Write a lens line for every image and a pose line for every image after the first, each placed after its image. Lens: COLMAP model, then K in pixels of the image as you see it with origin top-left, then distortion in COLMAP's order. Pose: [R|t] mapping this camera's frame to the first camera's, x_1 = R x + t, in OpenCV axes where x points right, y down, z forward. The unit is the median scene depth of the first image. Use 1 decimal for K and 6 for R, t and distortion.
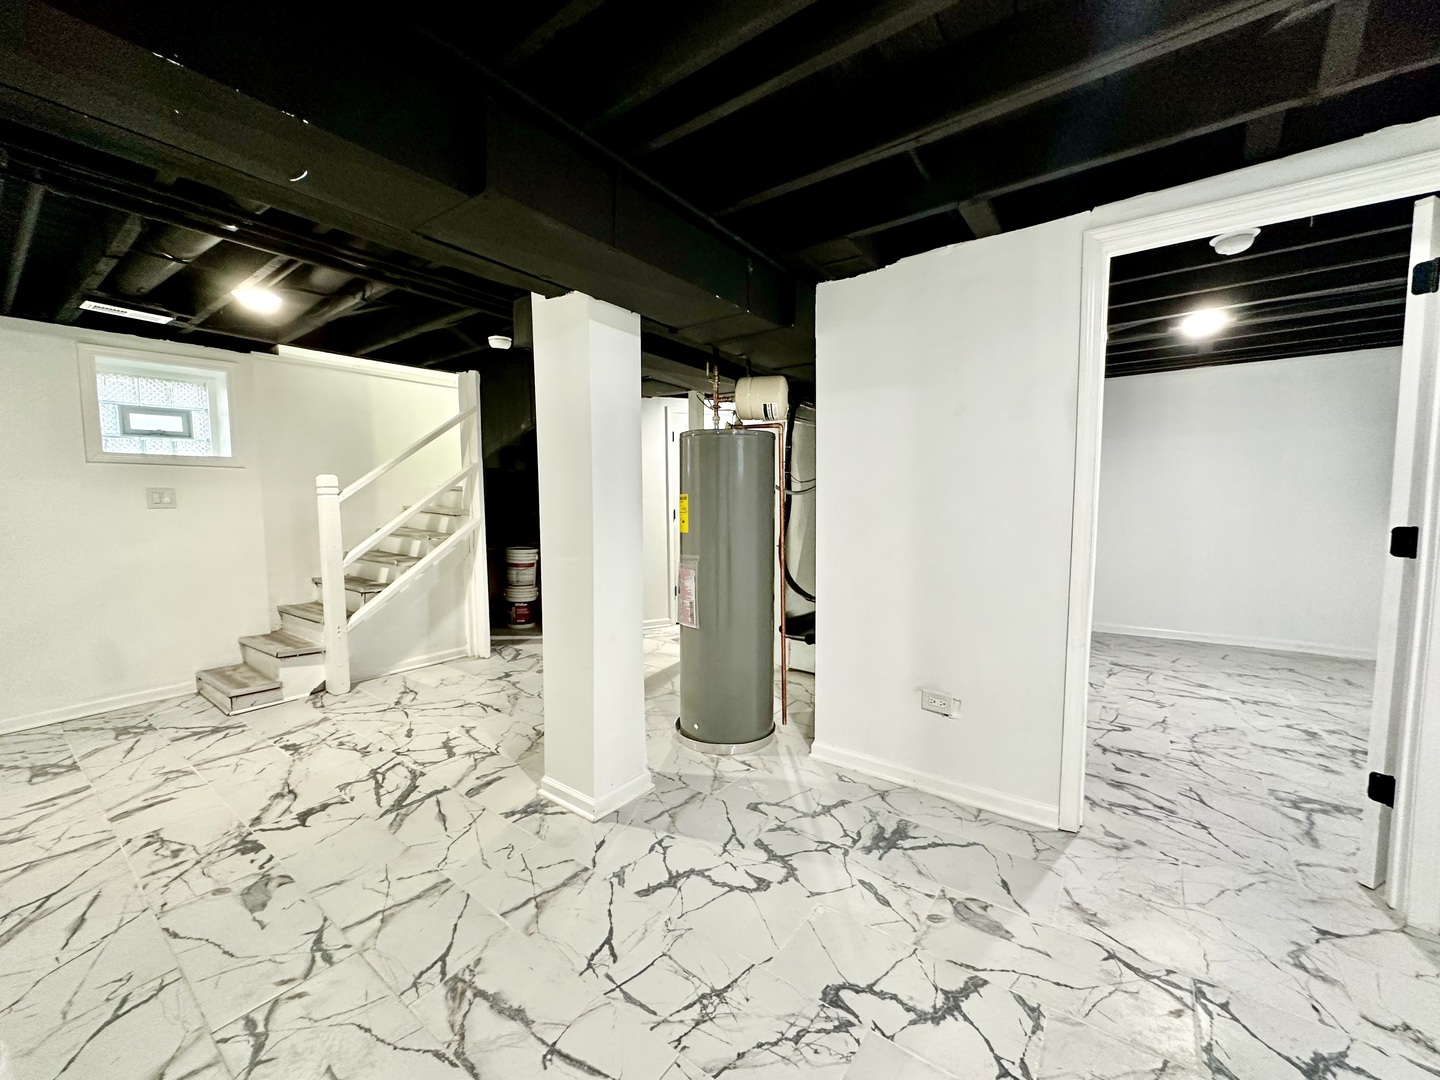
lens RADIAL K [[574.4, 0, 716.3], [0, 574.4, 538.7], [0, 0, 1]] dist [-0.003798, 0.000819]
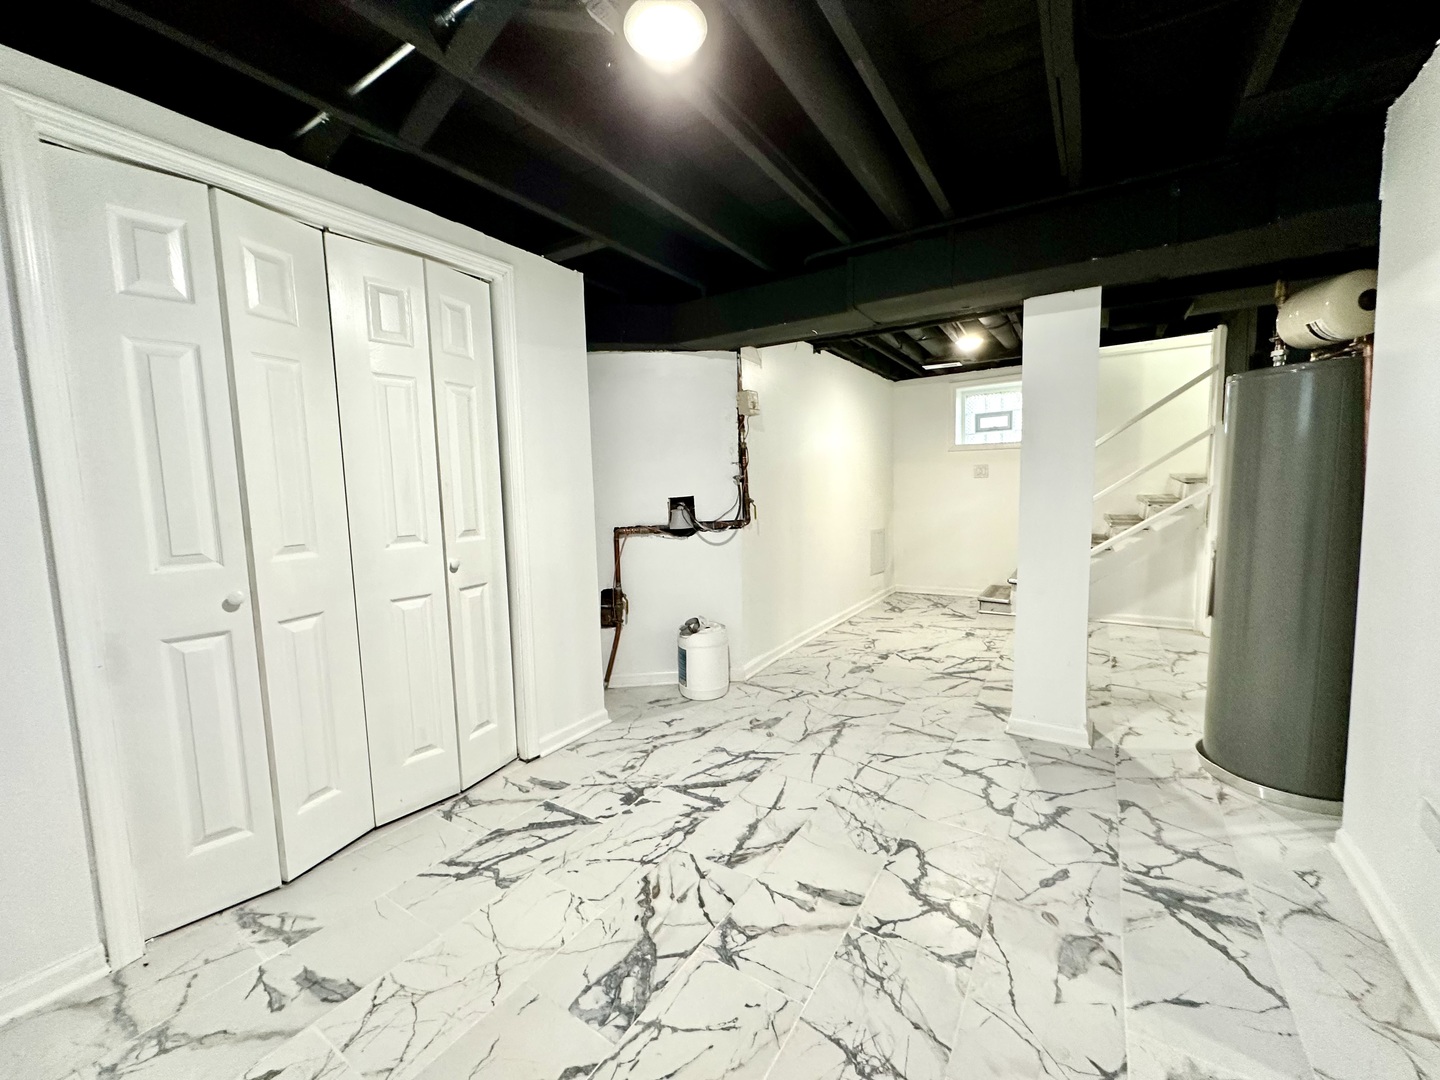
lens RADIAL K [[574.4, 0, 720.1], [0, 574.4, 539.1], [0, 0, 1]] dist [-0.003798, 0.000819]
pose [[0.060887, 0.099623, -0.993161, 0.914915], [-0.041336, 0.994405, 0.097214, -0.013808], [0.997288, 0.035134, 0.064665, 0.289084]]
